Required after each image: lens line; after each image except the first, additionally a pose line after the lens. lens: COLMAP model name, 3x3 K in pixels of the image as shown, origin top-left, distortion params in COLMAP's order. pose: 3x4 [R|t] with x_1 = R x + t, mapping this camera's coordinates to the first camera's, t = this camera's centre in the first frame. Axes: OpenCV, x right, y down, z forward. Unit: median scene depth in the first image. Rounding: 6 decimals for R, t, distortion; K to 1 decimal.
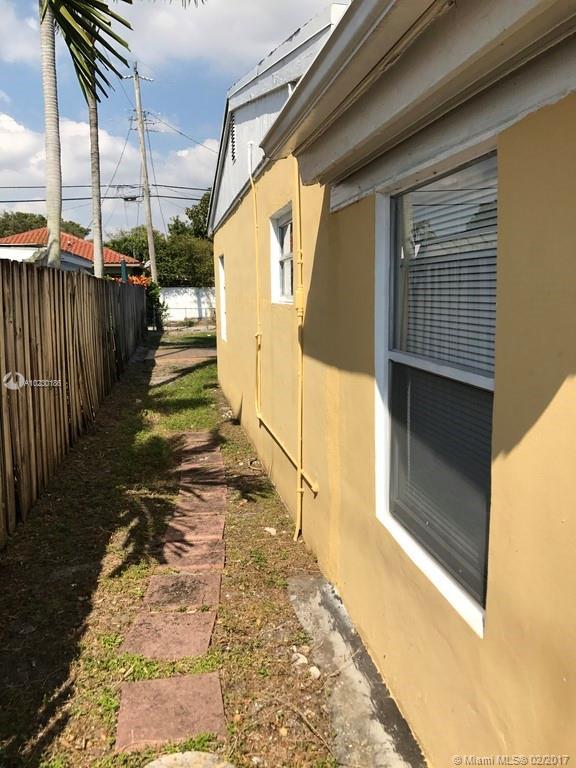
lens RADIAL K [[632.2, 0, 288.6], [0, 632.2, 382.5], [0, 0, 1]] dist [0.058044, -0.082927]
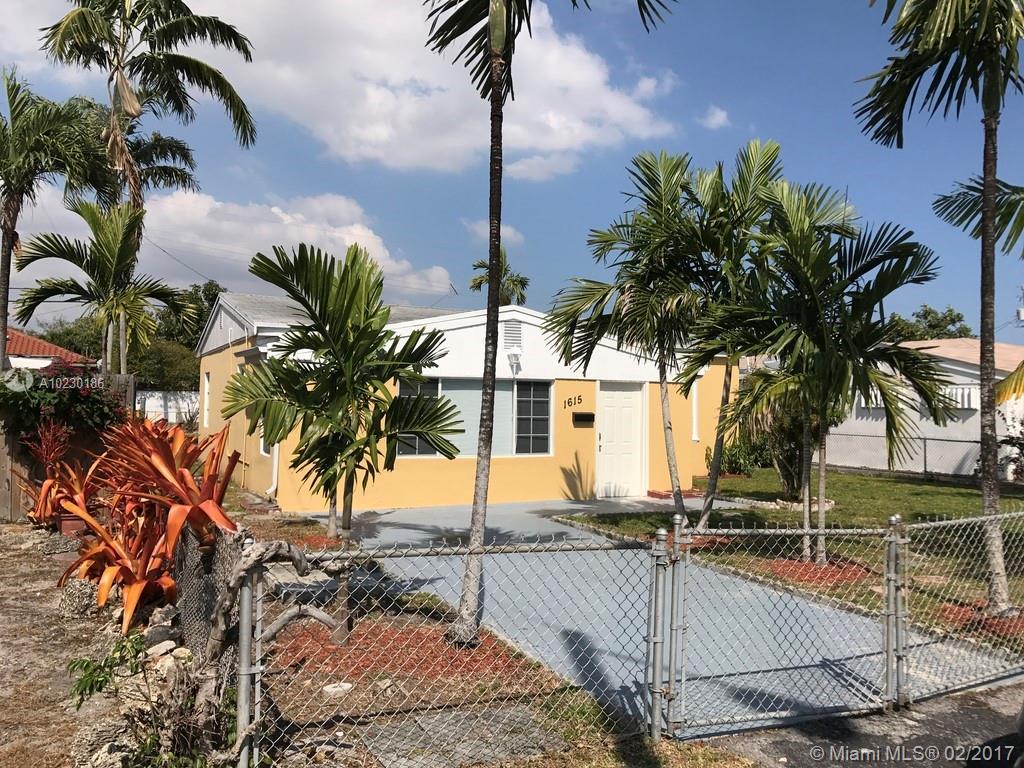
lens RADIAL K [[843.0, 0, 512.3], [0, 843.0, 383.1], [0, 0, 1]] dist [0.058044, -0.082927]
pose [[0.963564, 0.027163, 0.266096, 0.018907], [0.016647, 0.986812, -0.161014, 0.052655], [-0.266960, 0.159577, 0.950404, -0.358457]]
